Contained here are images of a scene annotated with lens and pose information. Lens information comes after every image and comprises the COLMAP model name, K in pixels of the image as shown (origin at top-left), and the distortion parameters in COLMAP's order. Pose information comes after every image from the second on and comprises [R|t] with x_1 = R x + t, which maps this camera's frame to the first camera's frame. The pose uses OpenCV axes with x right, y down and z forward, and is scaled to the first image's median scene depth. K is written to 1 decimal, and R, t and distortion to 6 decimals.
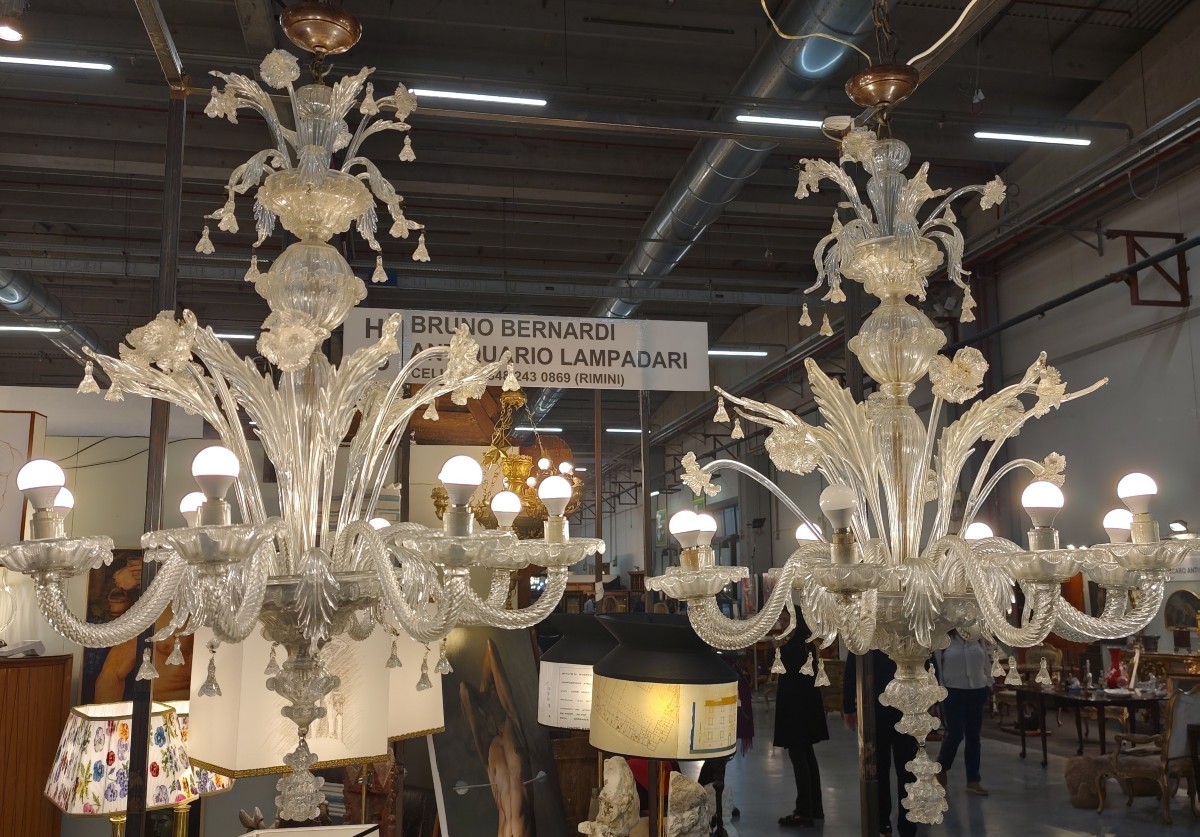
lens RADIAL K [[1086.7, 0, 601.4], [0, 1086.7, 422.0], [0, 0, 1]] dist [0.047592, -0.047556]
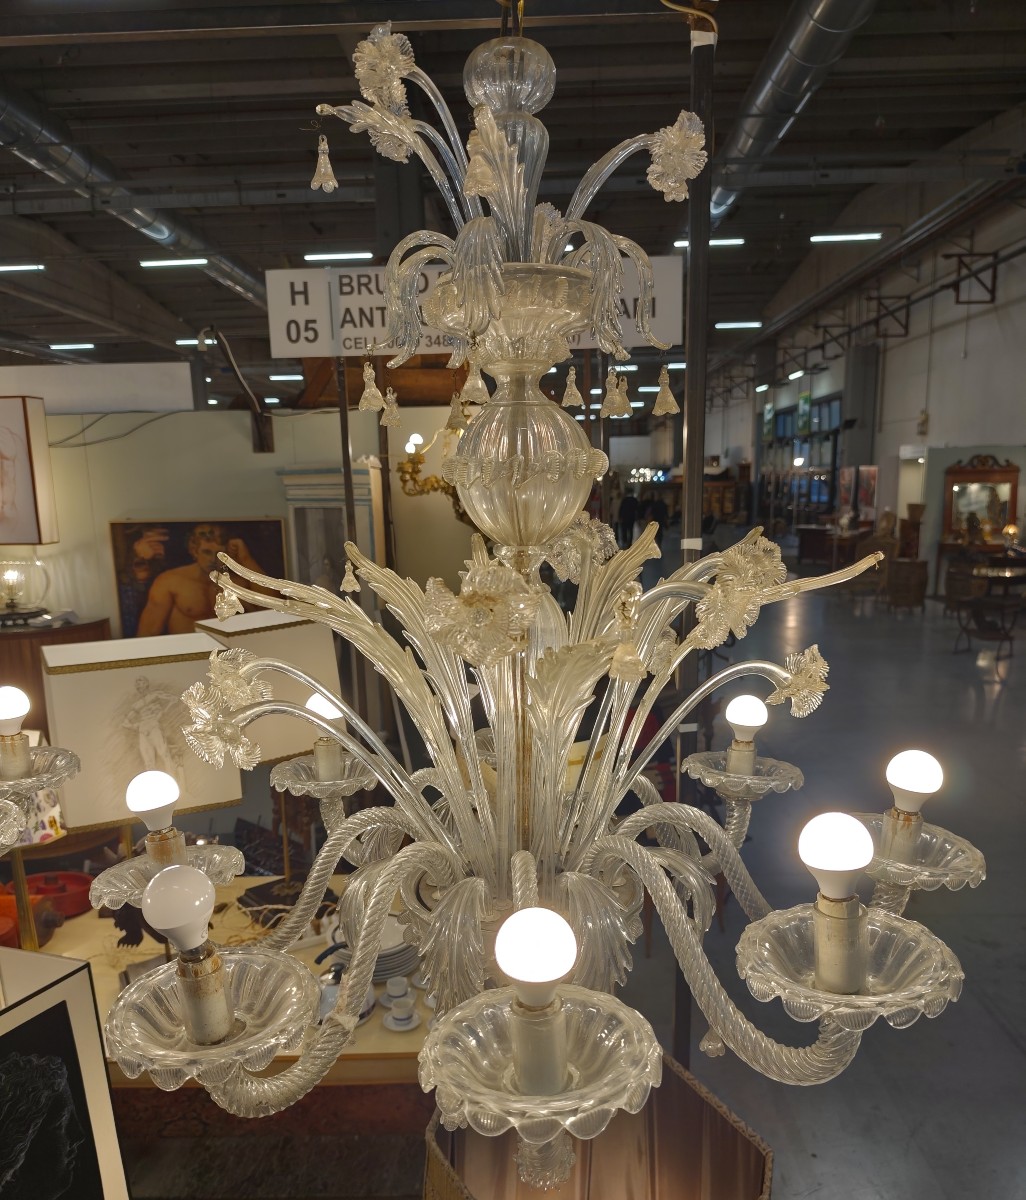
lens RADIAL K [[937.1, 0, 509.6], [0, 937.1, 686.1], [0, 0, 1]] dist [0.030530, -0.051476]
pose [[0.975671, 0.029800, -0.217203, 0.144215], [0.051816, 0.931308, 0.360529, -0.055023], [0.213026, -0.363012, 0.907106, 0.204499]]
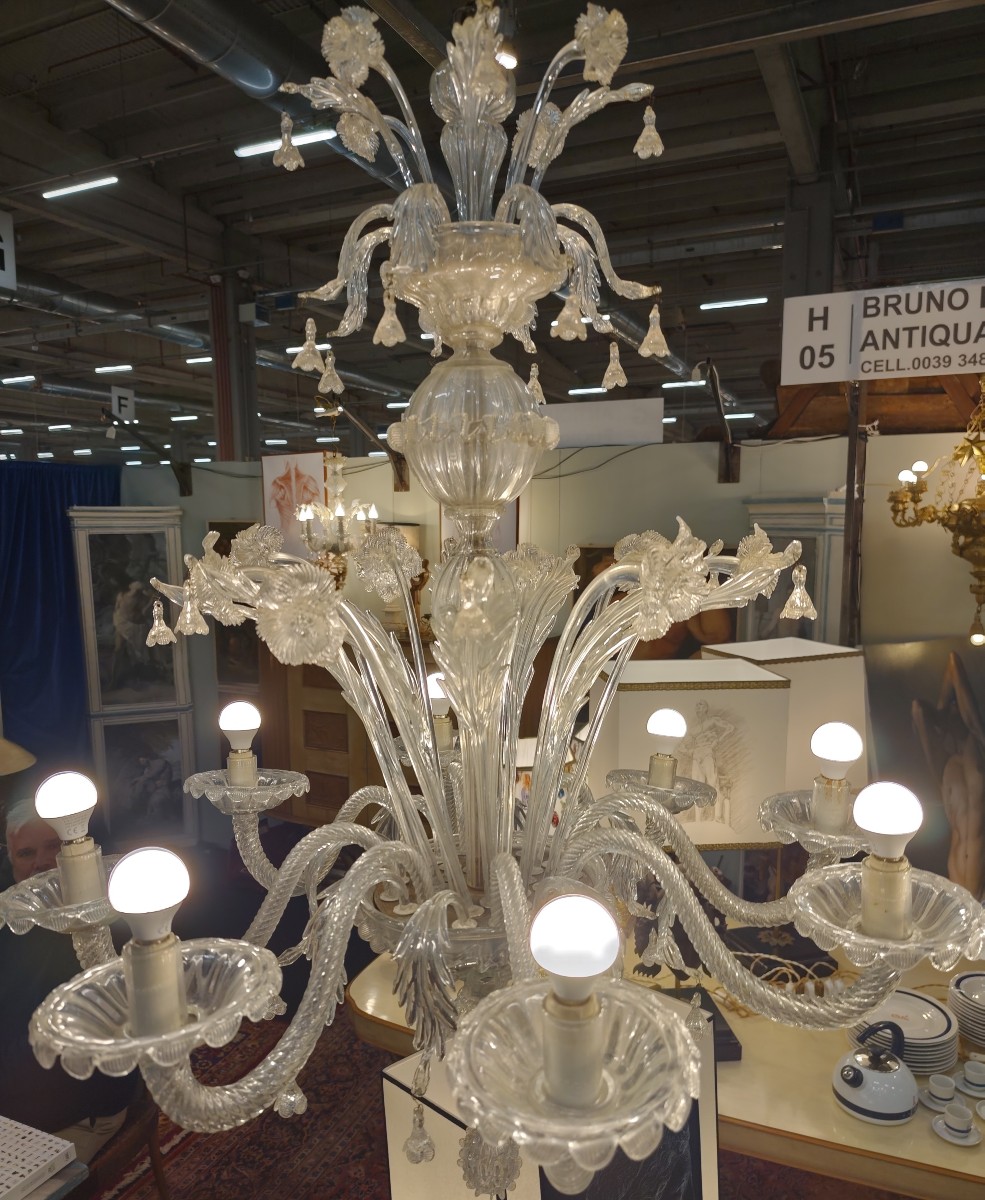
lens RADIAL K [[901.7, 0, 491.7], [0, 901.7, 651.0], [0, 0, 1]] dist [0.036625, -0.059073]
pose [[0.818906, 0.081394, -0.568126, 0.015311], [0.091086, 0.958915, 0.268675, -0.049589], [0.566653, -0.271768, 0.777847, 0.201484]]
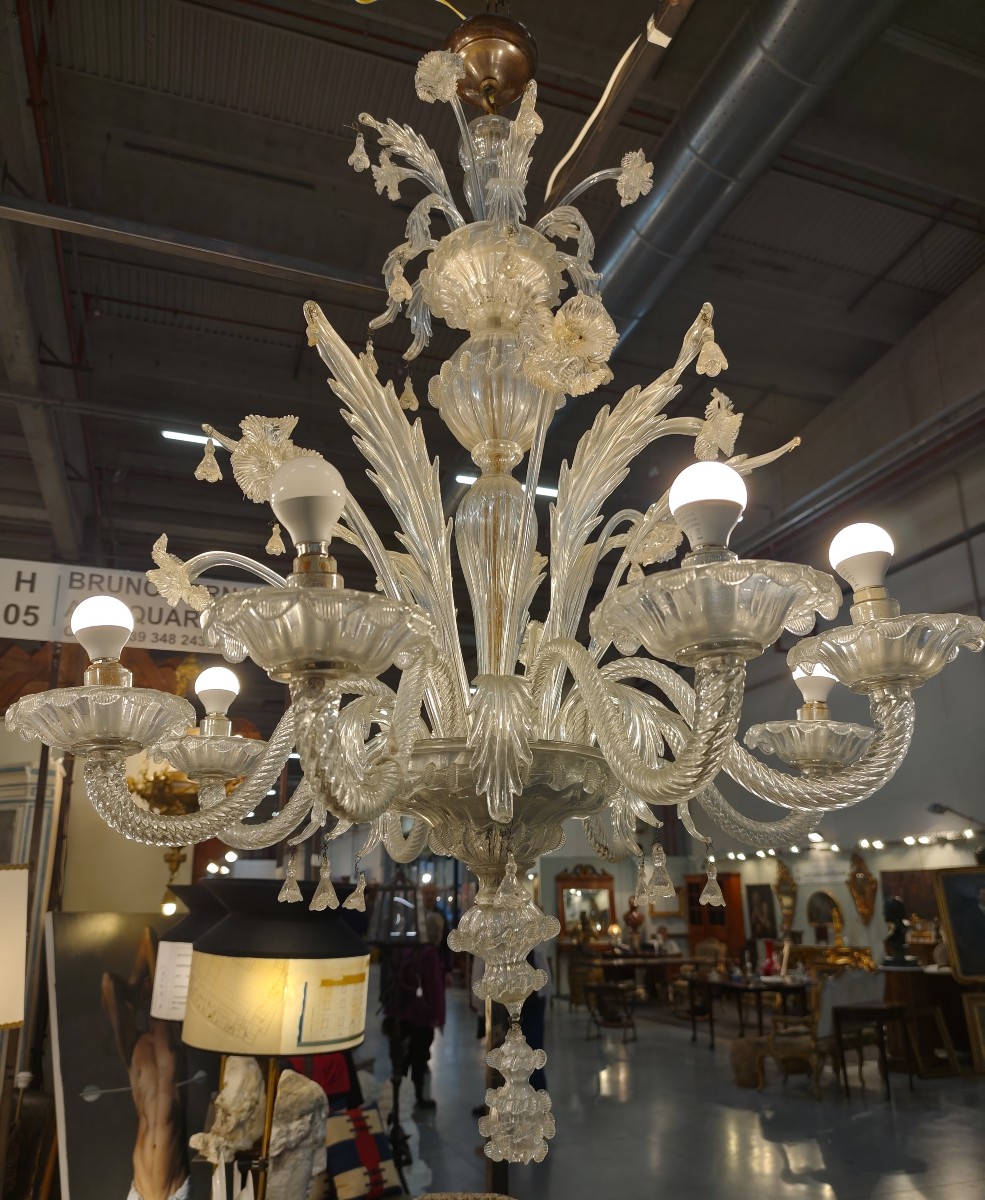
lens RADIAL K [[901.7, 0, 488.4], [0, 901.7, 656.3], [0, 0, 1]] dist [0.036625, -0.059073]
pose [[0.989104, 0.034526, 0.143115, 0.074633], [-0.018280, 0.993391, -0.113315, 0.058198], [-0.146081, 0.109464, 0.983198, 0.186225]]
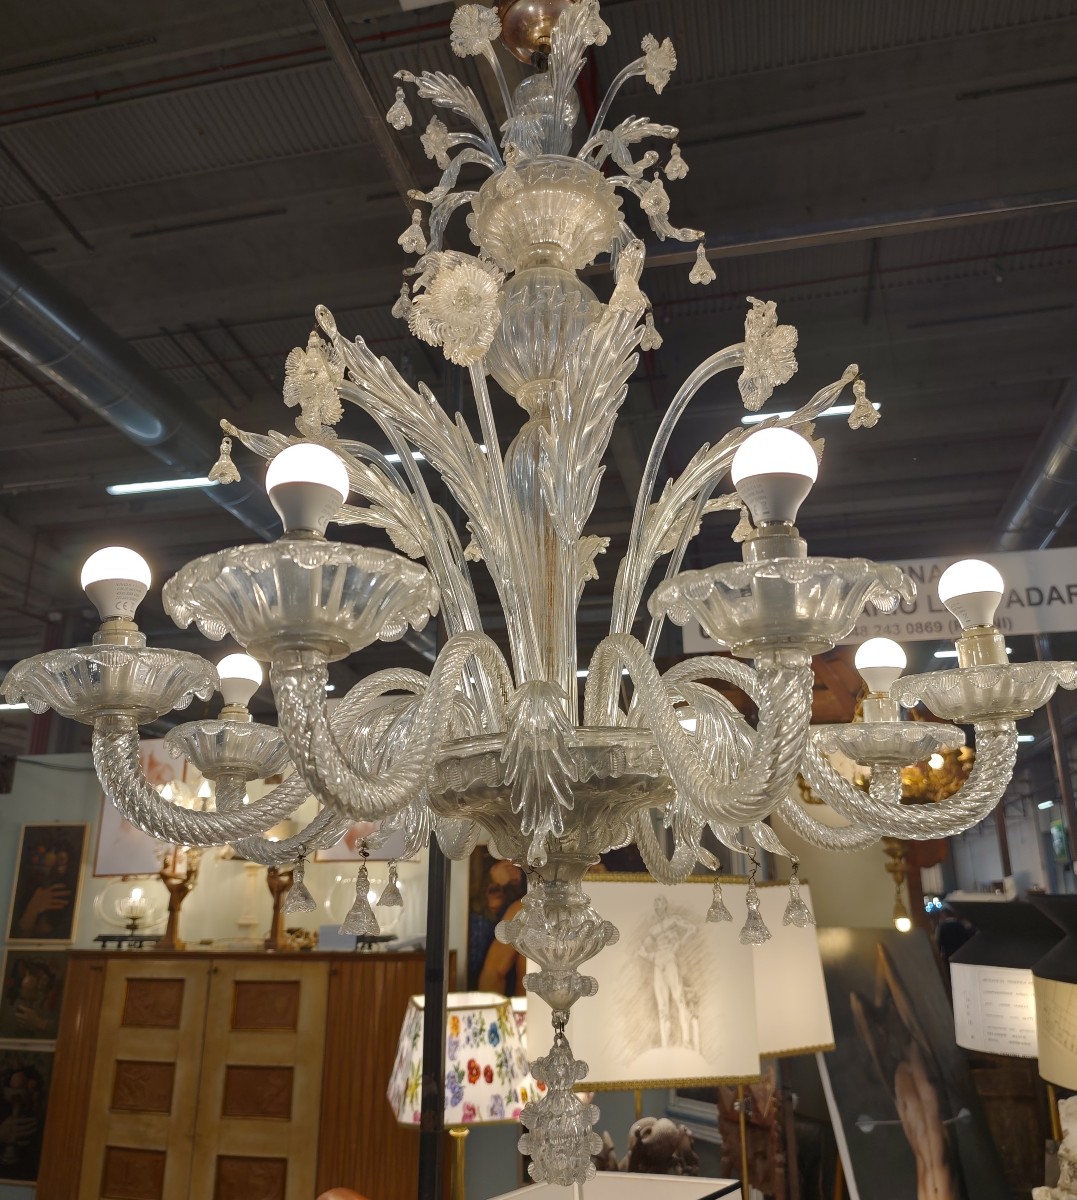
lens RADIAL K [[989.9, 0, 543.2], [0, 989.9, 599.1], [0, 0, 1]] dist [0.023645, -0.039832]
pose [[0.917139, -0.118328, -0.380597, -0.017762], [0.059376, 0.984821, -0.163103, 0.048944], [0.394119, 0.126990, 0.910244, 0.160579]]
